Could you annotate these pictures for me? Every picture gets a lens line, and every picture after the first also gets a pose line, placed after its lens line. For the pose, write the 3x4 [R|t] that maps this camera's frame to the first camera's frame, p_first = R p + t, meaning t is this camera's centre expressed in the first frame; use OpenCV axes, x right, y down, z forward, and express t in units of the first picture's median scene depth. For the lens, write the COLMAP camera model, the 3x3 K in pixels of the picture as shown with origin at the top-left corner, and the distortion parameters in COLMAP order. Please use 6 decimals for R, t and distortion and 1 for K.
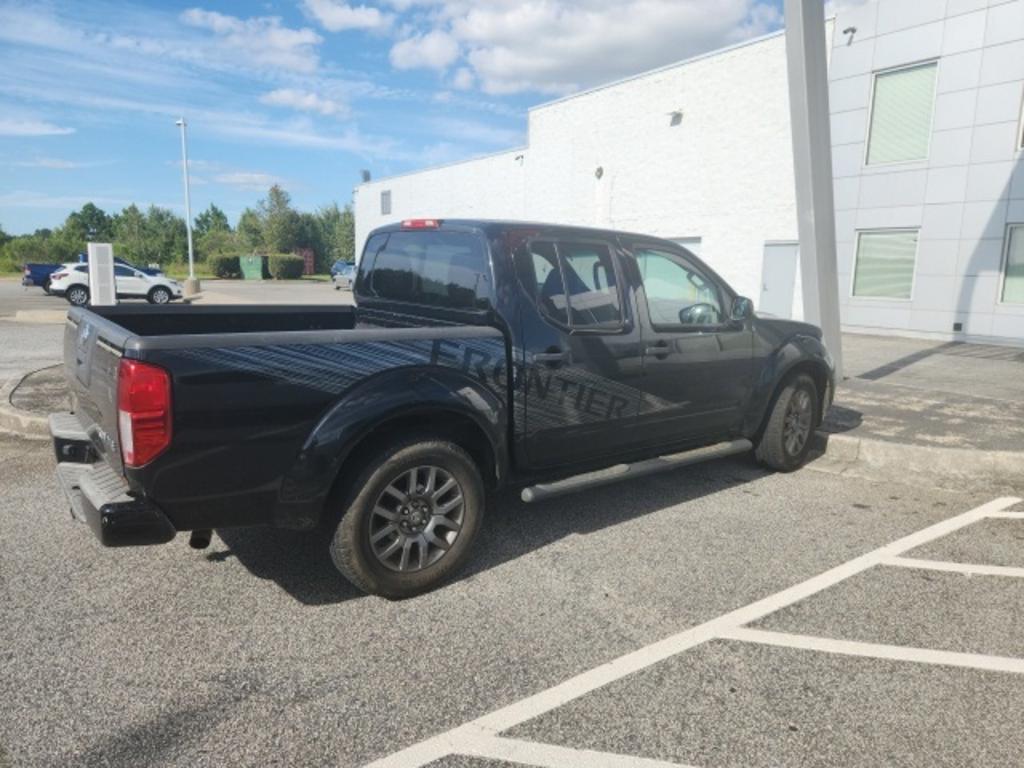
lens RADIAL K [[673.3, 0, 508.2], [0, 673.3, 381.1], [0, 0, 1]] dist [0.061309, -0.056064]
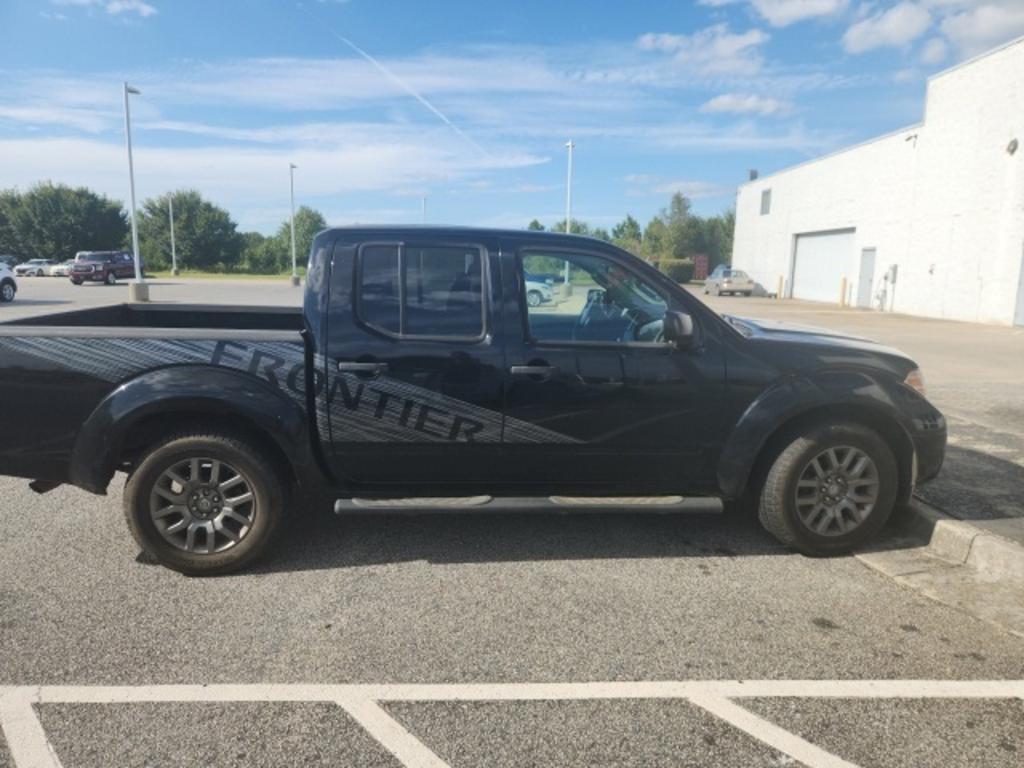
lens RADIAL K [[673.3, 0, 508.2], [0, 673.3, 381.1], [0, 0, 1]] dist [0.061309, -0.056064]
pose [[0.830200, 0.084387, -0.551041, 0.722457], [-0.088208, 0.995909, 0.019620, -0.049612], [0.550442, 0.032318, 0.834247, 0.302251]]
